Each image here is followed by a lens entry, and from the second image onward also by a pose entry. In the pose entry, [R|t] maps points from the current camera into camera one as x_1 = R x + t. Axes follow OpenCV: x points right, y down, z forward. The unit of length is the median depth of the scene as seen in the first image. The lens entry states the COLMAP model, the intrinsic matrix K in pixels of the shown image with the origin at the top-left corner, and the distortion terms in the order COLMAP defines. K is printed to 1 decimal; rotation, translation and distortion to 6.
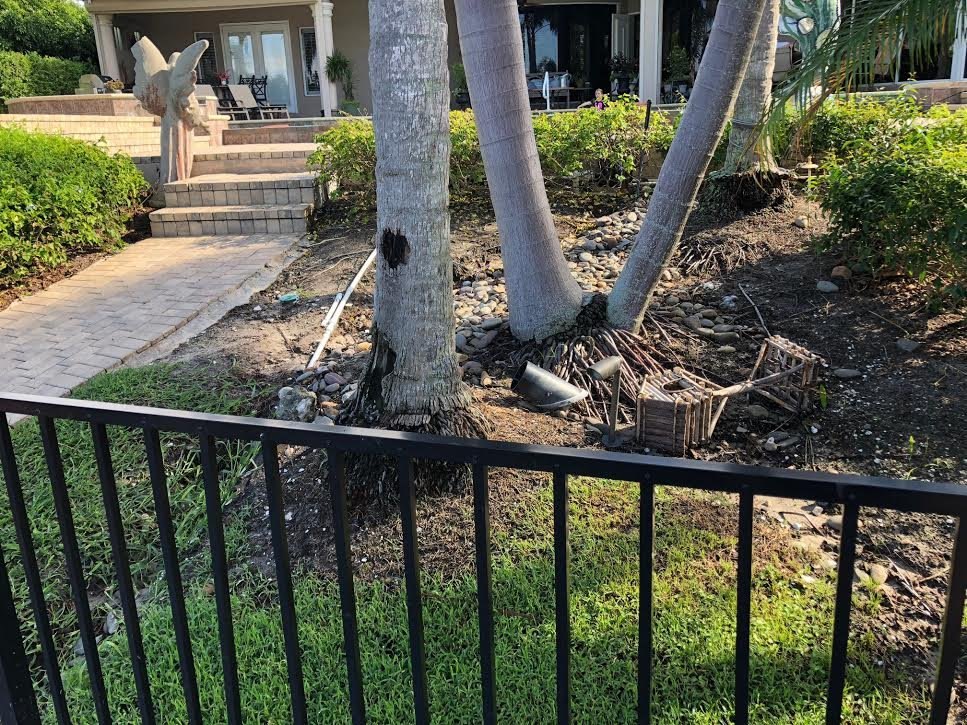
lens RADIAL K [[774.4, 0, 482.9], [0, 774.4, 358.7], [0, 0, 1]] dist [0.006574, -0.003685]
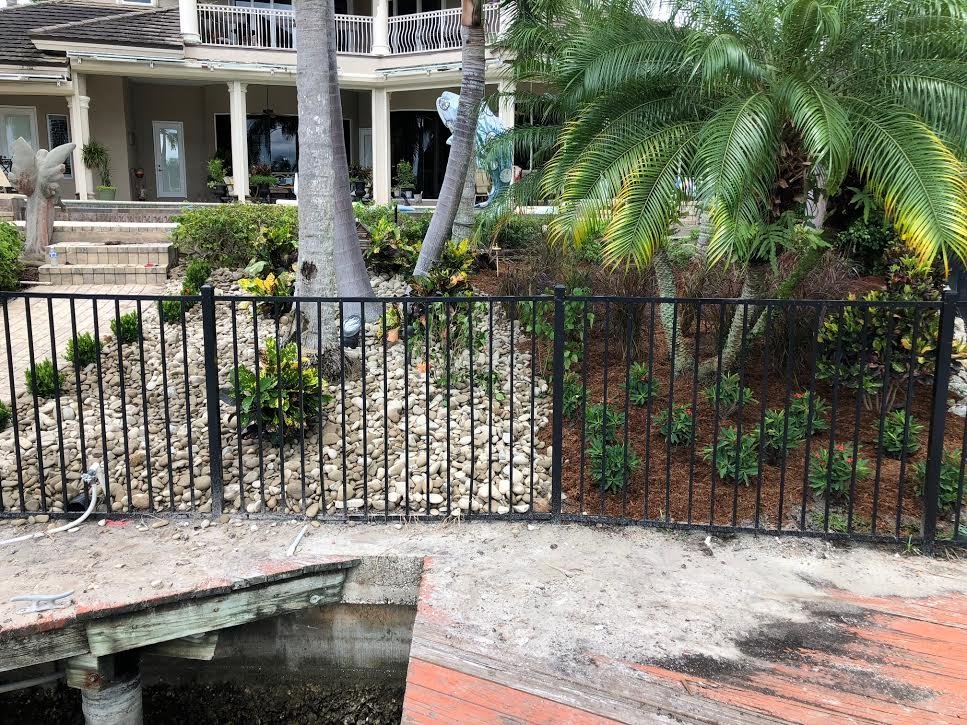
lens RADIAL K [[774.4, 0, 482.5], [0, 774.4, 362.6], [0, 0, 1]] dist [0.006574, -0.003685]
pose [[0.940992, -0.013090, 0.338175, -0.050132], [0.051043, 0.993310, -0.103583, 0.045399], [-0.334557, 0.114732, 0.935365, -0.143963]]
